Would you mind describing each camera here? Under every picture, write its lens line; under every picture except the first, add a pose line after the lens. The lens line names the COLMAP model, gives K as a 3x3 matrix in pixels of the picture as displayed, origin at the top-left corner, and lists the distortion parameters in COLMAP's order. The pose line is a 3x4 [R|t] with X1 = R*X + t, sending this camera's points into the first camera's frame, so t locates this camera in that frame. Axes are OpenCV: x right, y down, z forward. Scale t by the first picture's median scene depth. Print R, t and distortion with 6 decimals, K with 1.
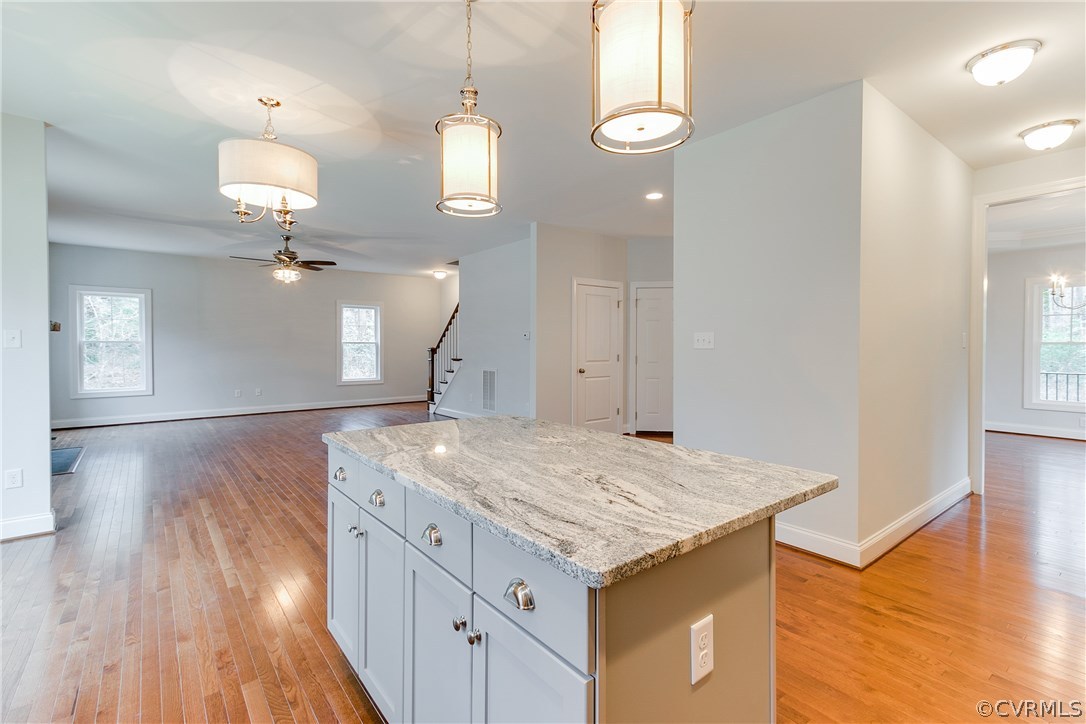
lens RADIAL K [[490.8, 0, 544.8], [0, 490.8, 353.1], [0, 0, 1]] dist [0.022580, -0.000545]
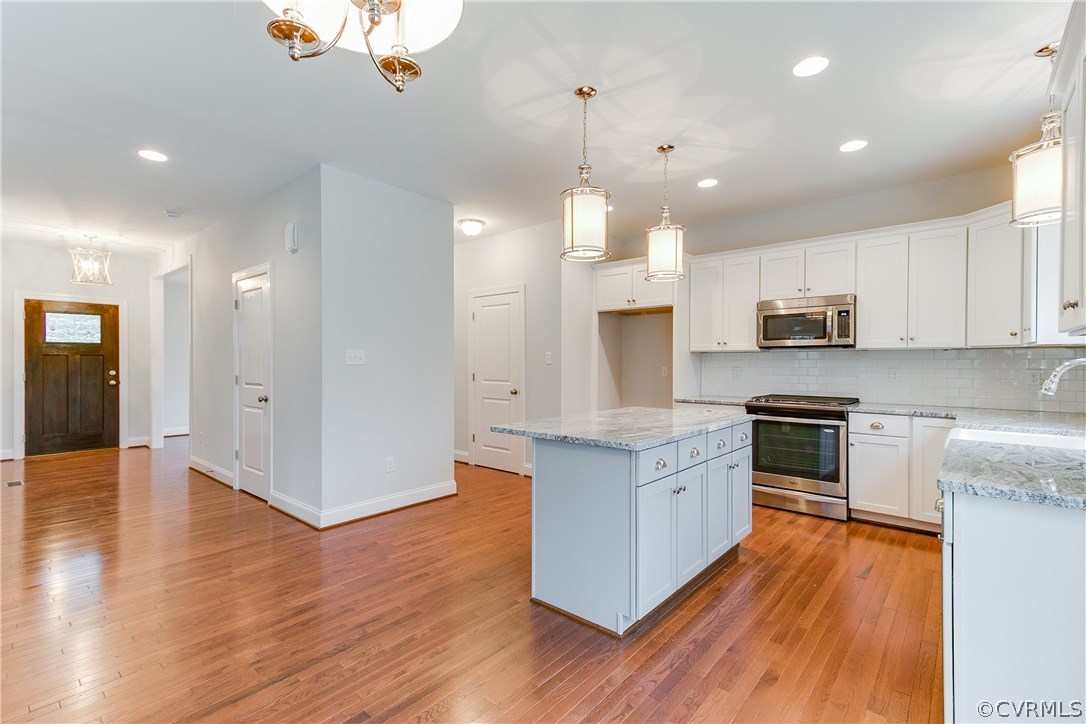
lens RADIAL K [[490.8, 0, 543.1], [0, 490.8, 364.7], [0, 0, 1]] dist [0.022580, -0.000545]
pose [[-0.188734, -0.007085, 0.982003, -0.354741], [0.016282, 0.999814, 0.010343, -0.005872], [-0.981893, 0.017941, -0.188583, 0.341332]]
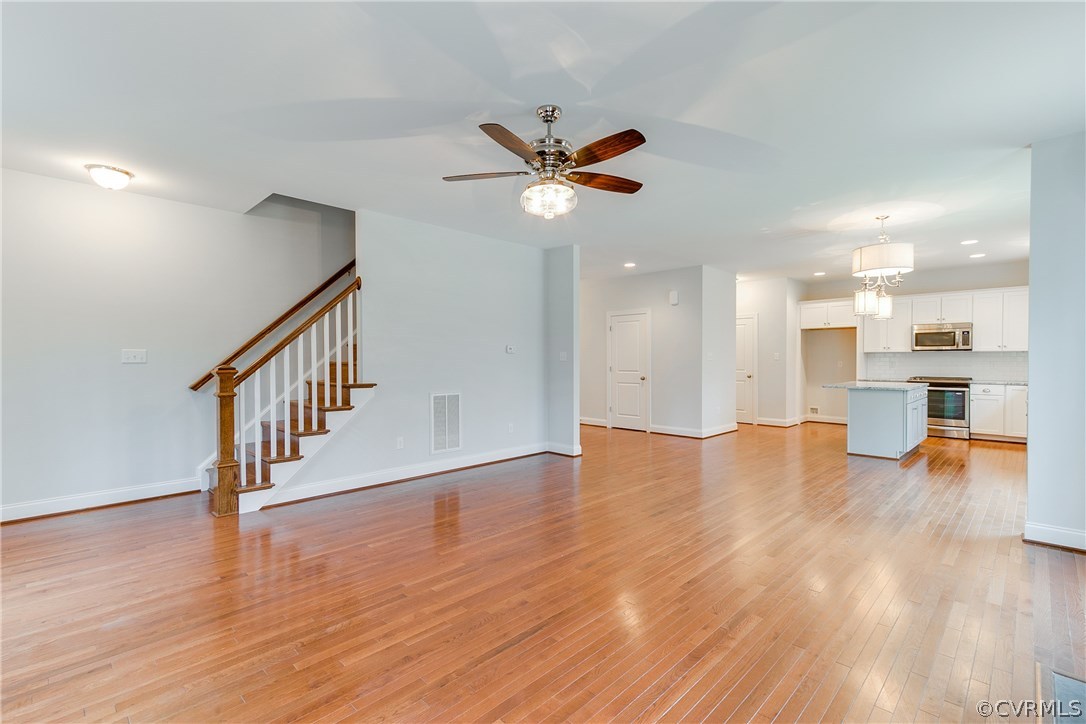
lens RADIAL K [[490.8, 0, 540.7], [0, 490.8, 366.0], [0, 0, 1]] dist [0.022580, -0.000545]
pose [[-0.114487, -0.014768, 0.993315, -0.768445], [0.019027, 0.999673, 0.017056, -0.015262], [-0.993242, 0.020852, -0.114169, 0.855117]]
